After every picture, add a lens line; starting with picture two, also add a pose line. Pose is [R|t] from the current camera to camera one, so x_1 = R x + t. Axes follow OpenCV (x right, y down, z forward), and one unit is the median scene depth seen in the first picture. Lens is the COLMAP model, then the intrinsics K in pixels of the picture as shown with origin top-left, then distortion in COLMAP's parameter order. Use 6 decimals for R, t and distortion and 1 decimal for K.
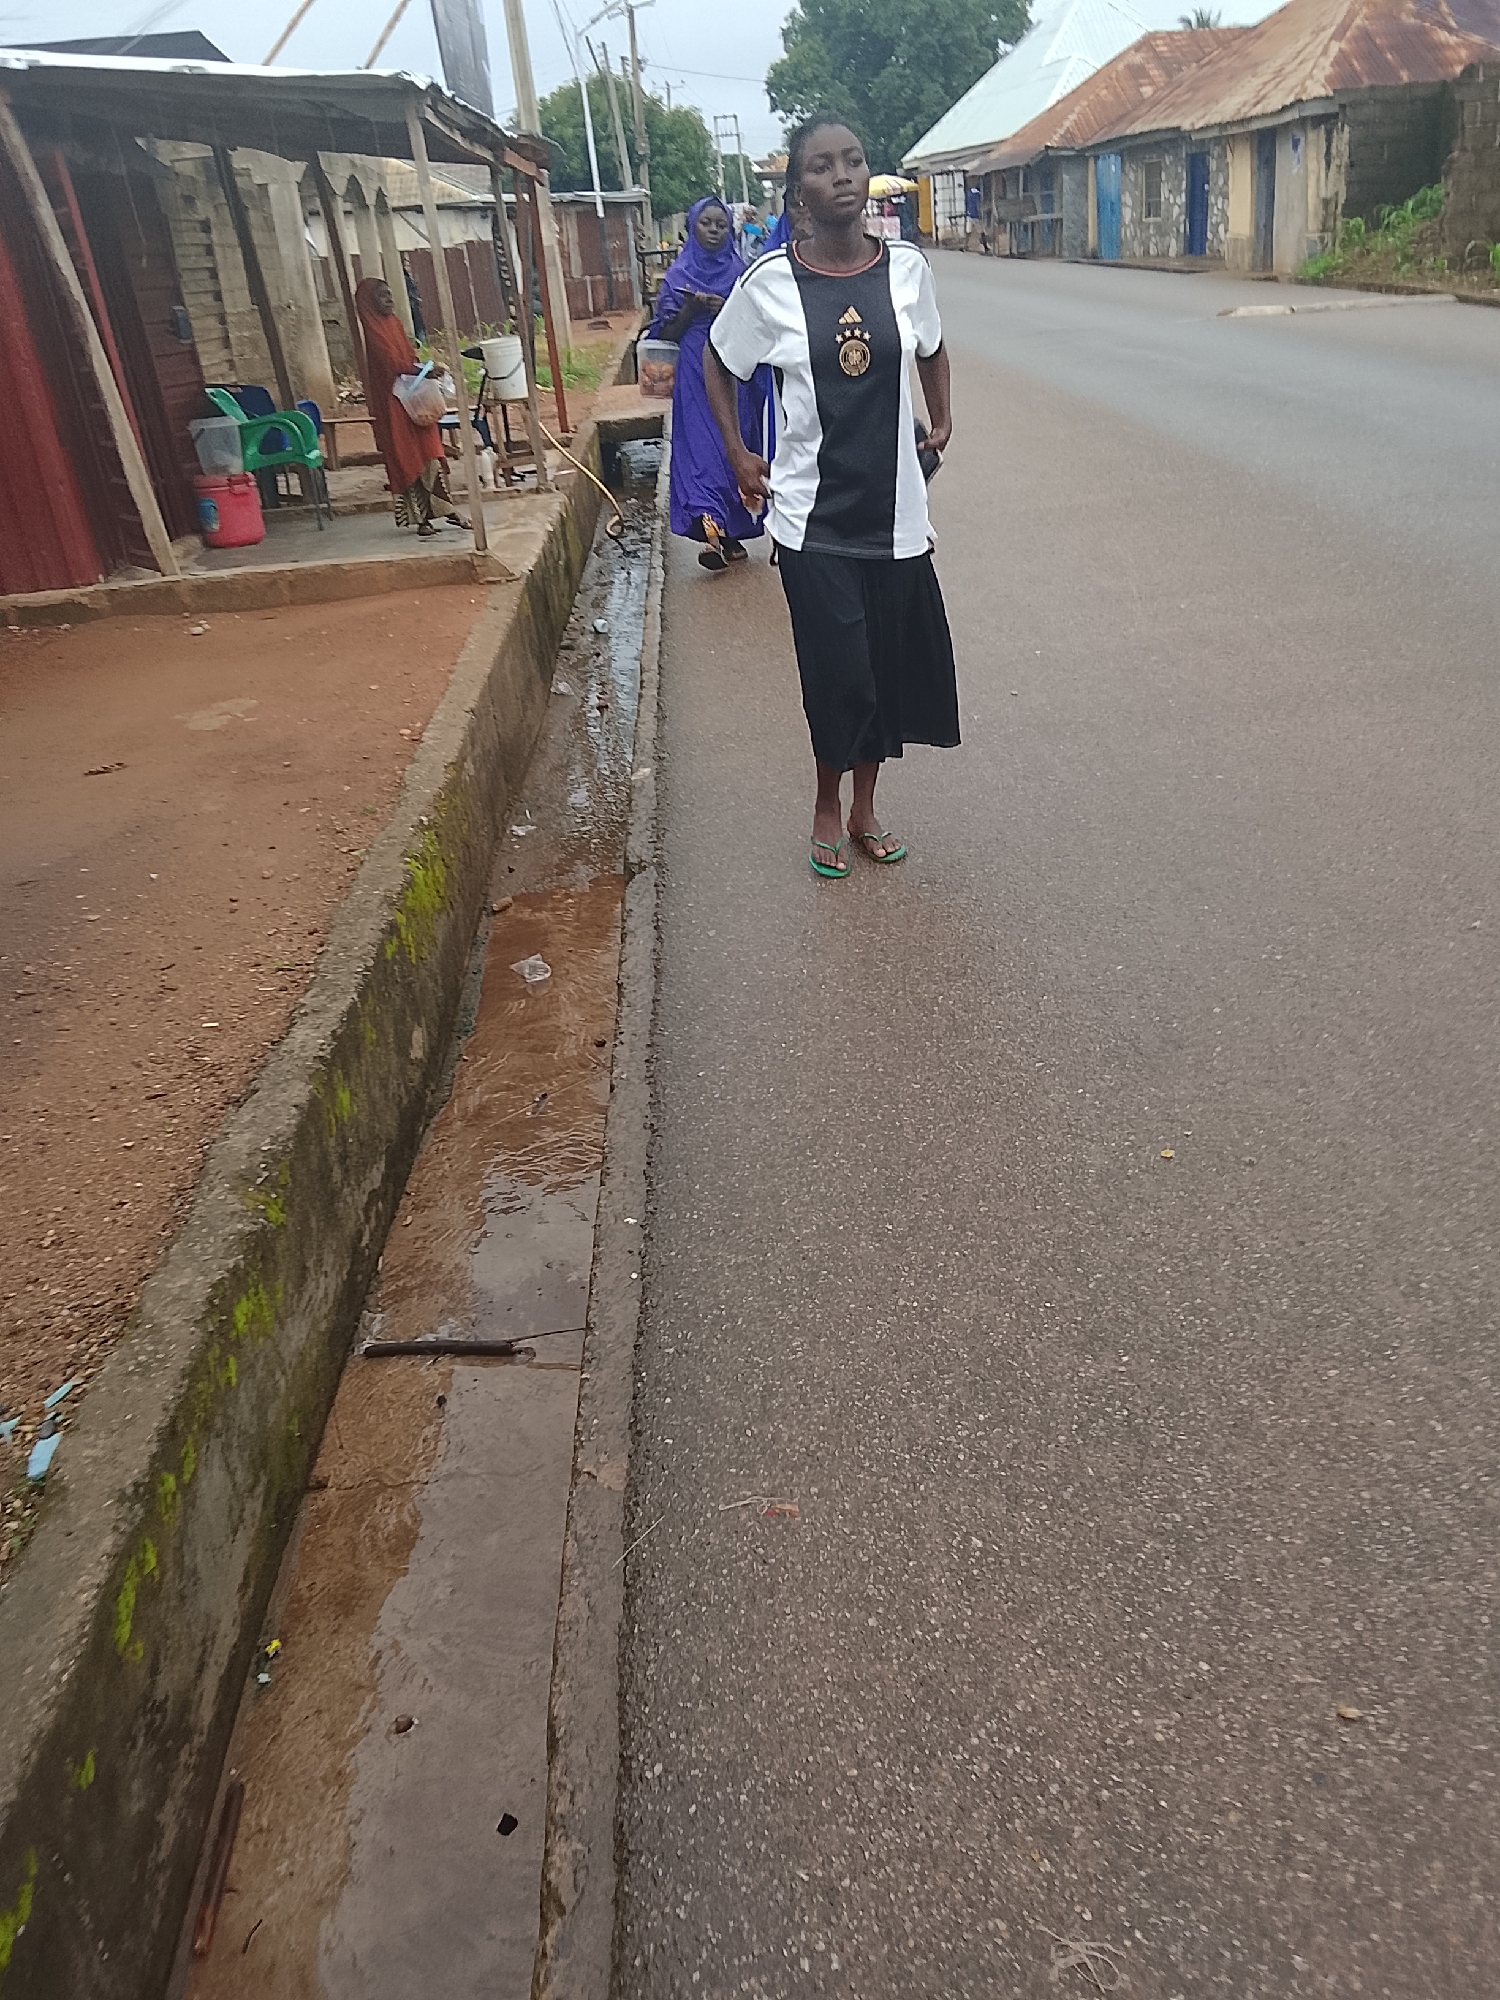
lens RADIAL K [[1545.9, 0, 750.0], [0, 1545.9, 1000.0], [0, 0, 1]] dist [-0.101833, 0.029938]
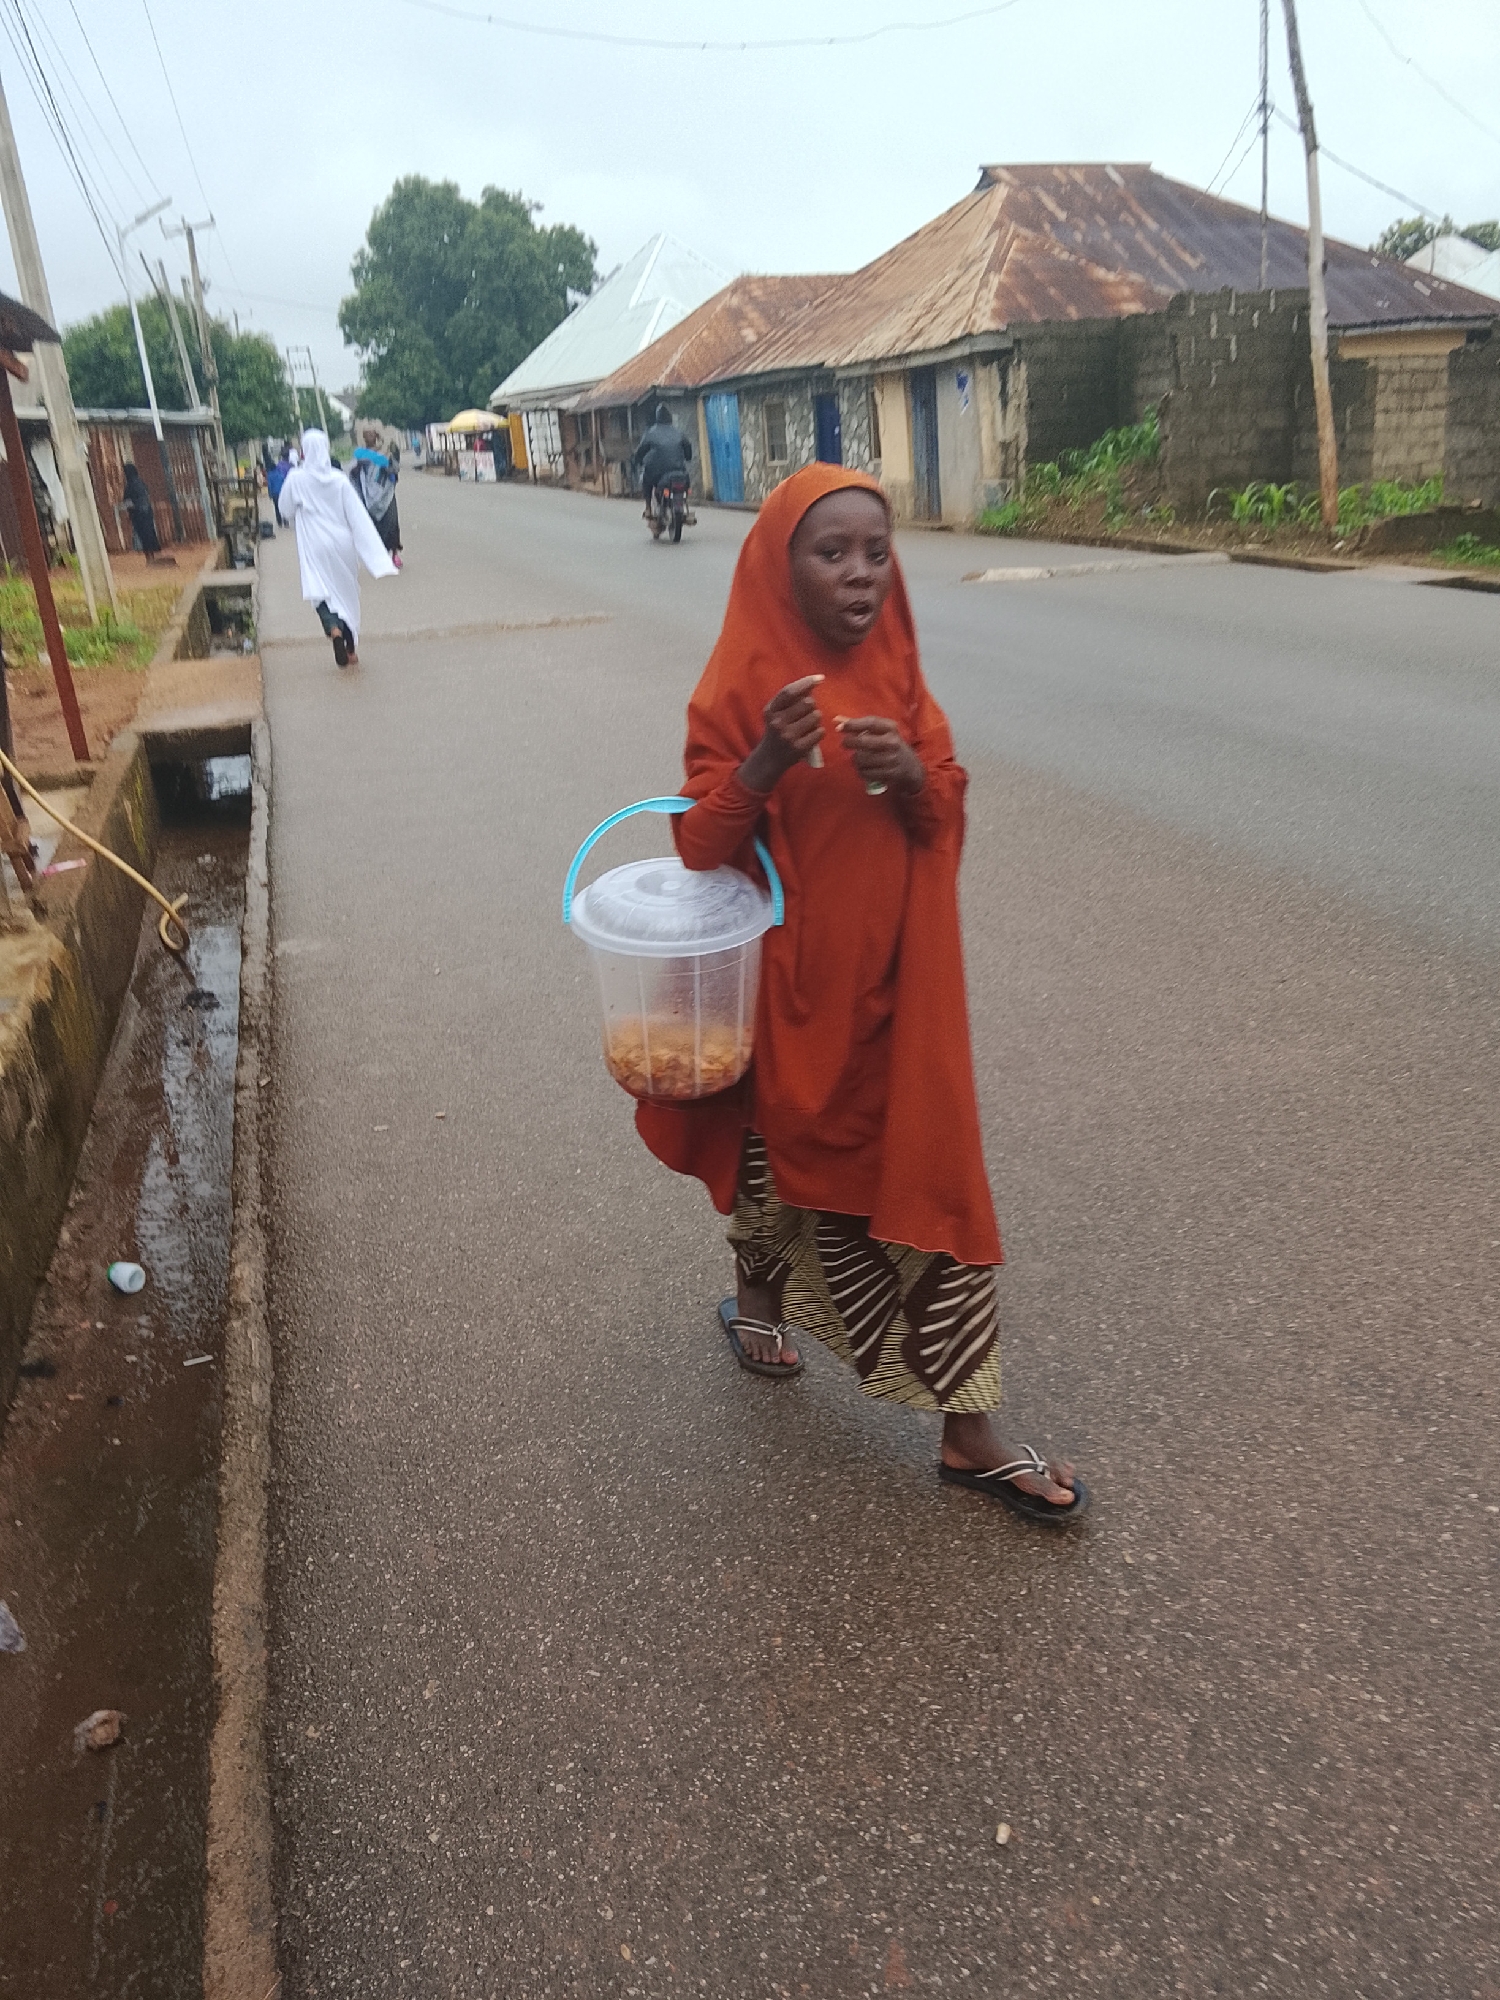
lens RADIAL K [[1465.0, 0, 824.6], [0, 1465.0, 1003.1], [0, 0, 1]] dist [0.036429, -0.080311]
pose [[0.952991, -0.066973, 0.295504, -0.005778], [0.103313, 0.988646, -0.109112, -0.069605], [-0.284841, 0.134512, 0.949090, 0.137599]]
